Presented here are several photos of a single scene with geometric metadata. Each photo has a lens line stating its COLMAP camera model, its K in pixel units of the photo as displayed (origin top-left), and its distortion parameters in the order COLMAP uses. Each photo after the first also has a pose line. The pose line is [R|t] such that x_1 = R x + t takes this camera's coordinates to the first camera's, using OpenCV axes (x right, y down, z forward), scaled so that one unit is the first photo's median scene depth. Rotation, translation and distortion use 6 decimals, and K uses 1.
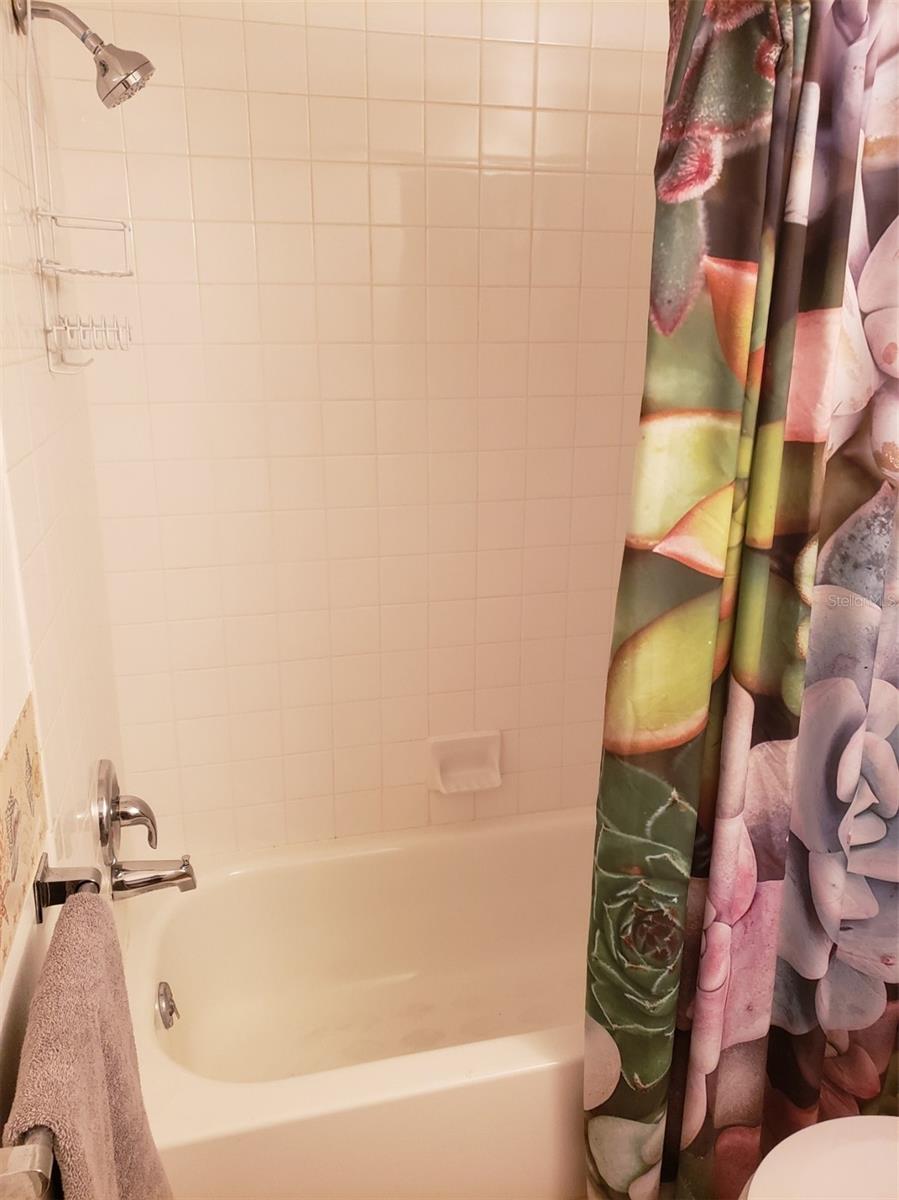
lens RADIAL K [[925.9, 0, 449.3], [0, 925.9, 594.6], [0, 0, 1]] dist [0.013138, 0.014234]
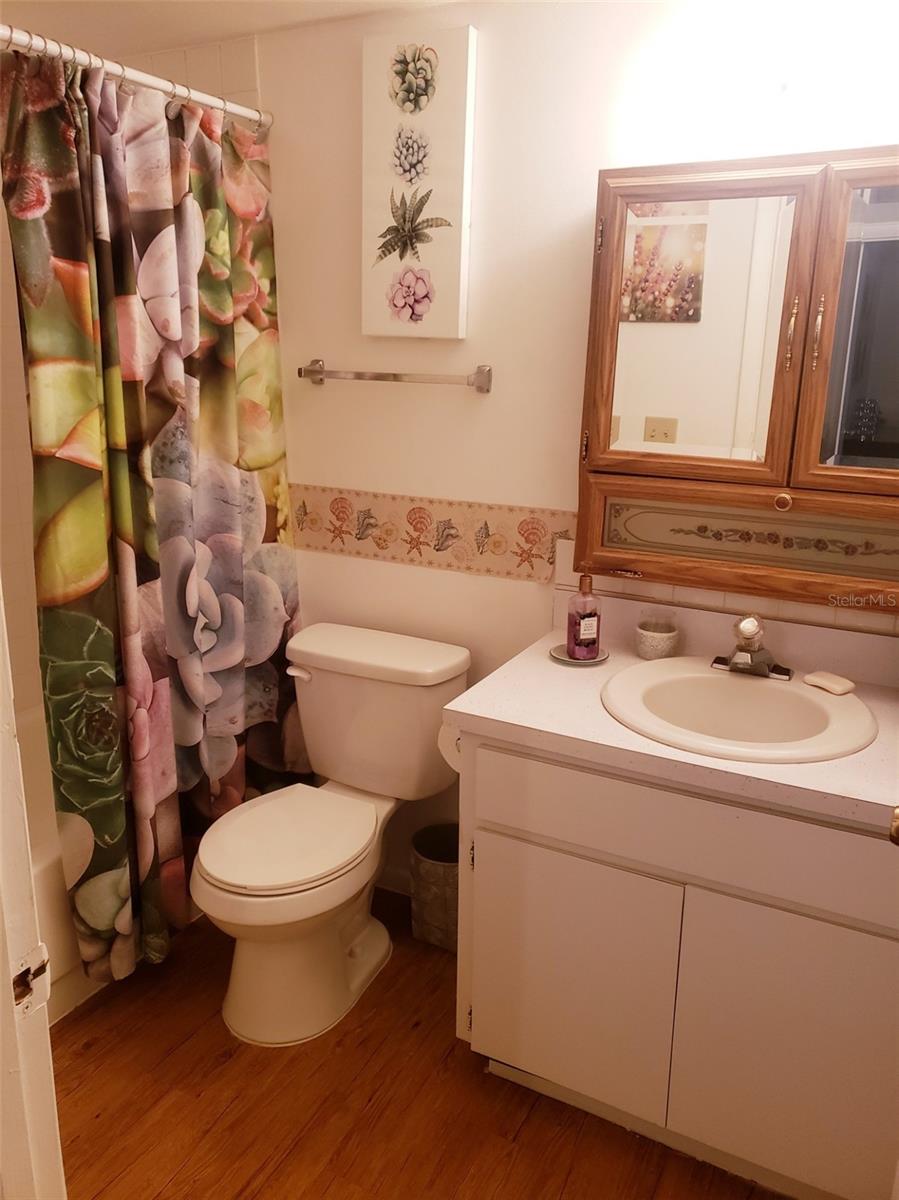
lens RADIAL K [[925.9, 0, 445.5], [0, 925.9, 603.9], [0, 0, 1]] dist [0.013138, 0.014234]
pose [[0.679167, -0.198088, 0.706748, -0.422834], [0.192144, 0.977298, 0.089273, 0.160210], [-0.708388, 0.075166, 0.701810, -0.432661]]
